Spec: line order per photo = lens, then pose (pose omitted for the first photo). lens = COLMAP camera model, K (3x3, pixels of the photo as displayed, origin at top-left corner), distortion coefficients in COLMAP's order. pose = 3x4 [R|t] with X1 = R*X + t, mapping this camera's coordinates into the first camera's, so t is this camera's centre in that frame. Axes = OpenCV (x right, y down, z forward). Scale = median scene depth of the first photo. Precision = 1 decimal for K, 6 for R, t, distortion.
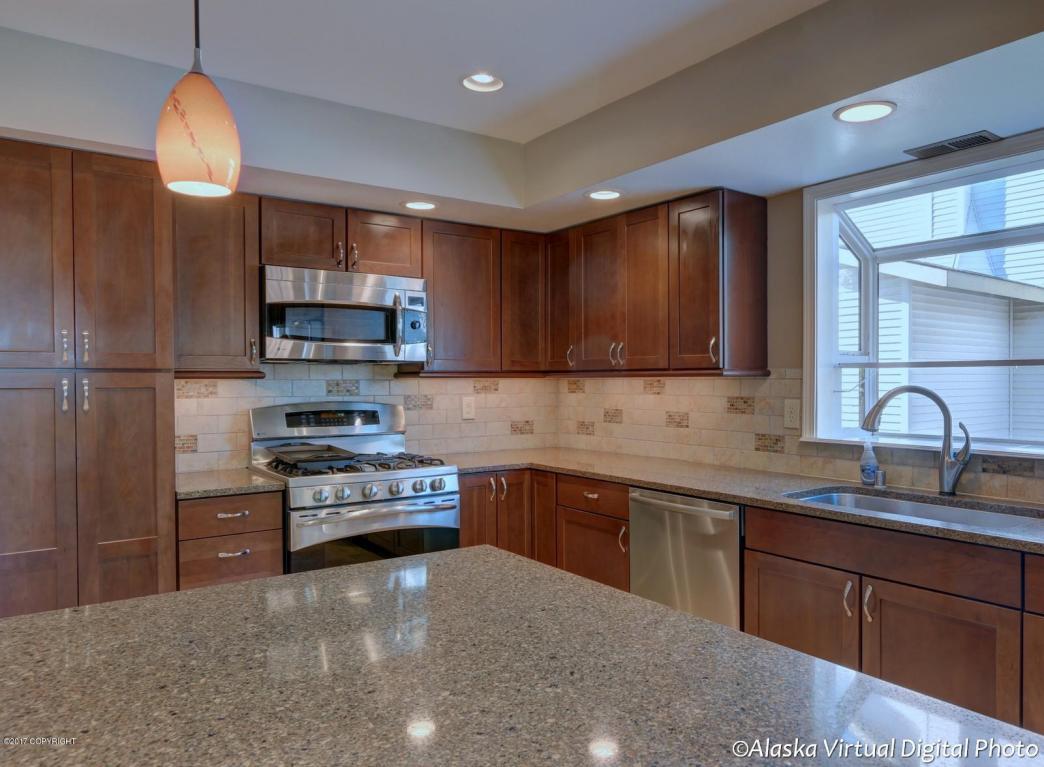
lens RADIAL K [[735.0, 0, 581.1], [0, 735.0, 387.8], [0, 0, 1]] dist [-0.001190, -0.000155]
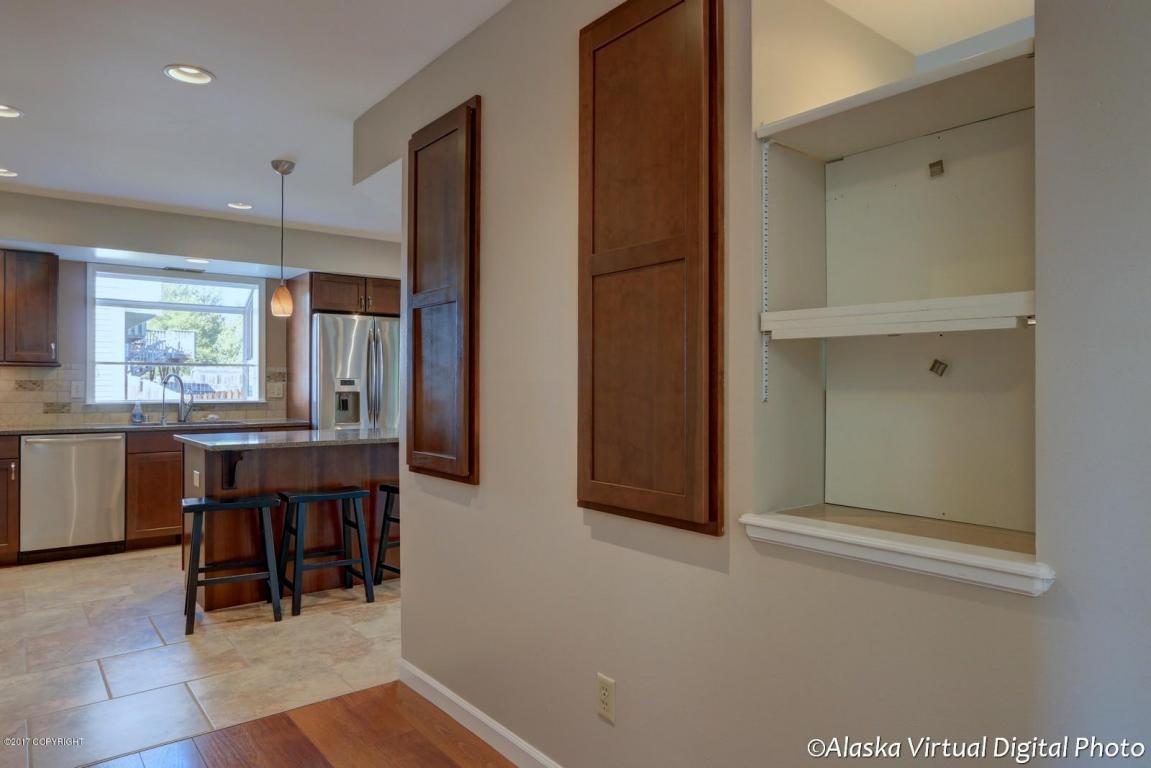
lens RADIAL K [[713.5, 0, 575.5], [0, 713.5, 384.0], [0, 0, 1]] dist [-0.002438, -0.000220]
pose [[-0.015379, 0.003942, 0.999874, -1.362574], [0.006259, 0.999973, -0.003846, 0.034366], [-0.999862, 0.006199, -0.015403, -0.146652]]
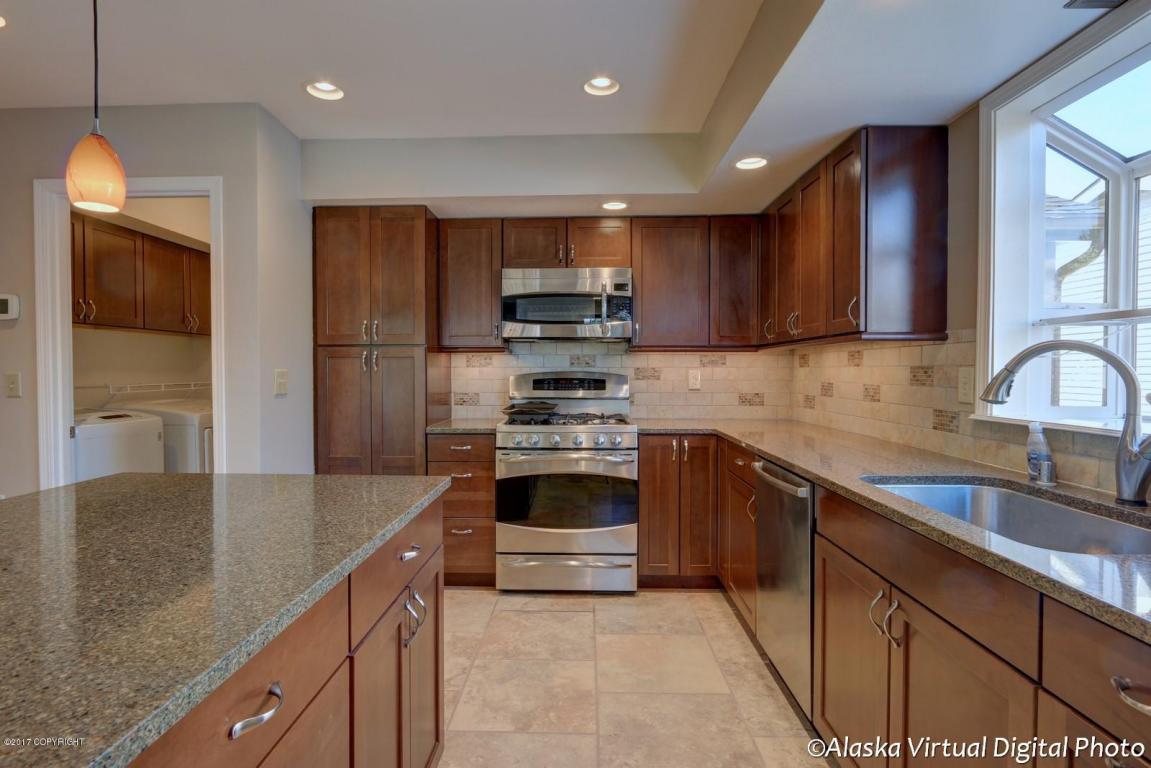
lens RADIAL K [[595.5, 0, 575.5], [0, 595.5, 384.0], [0, 0, 1]] dist [-0.014869, 0.000587]
pose [[0.777658, 0.015896, -0.628487, 0.348057], [-0.007553, 0.999844, 0.015943, 0.025847], [0.628643, -0.007651, 0.777657, 0.214399]]
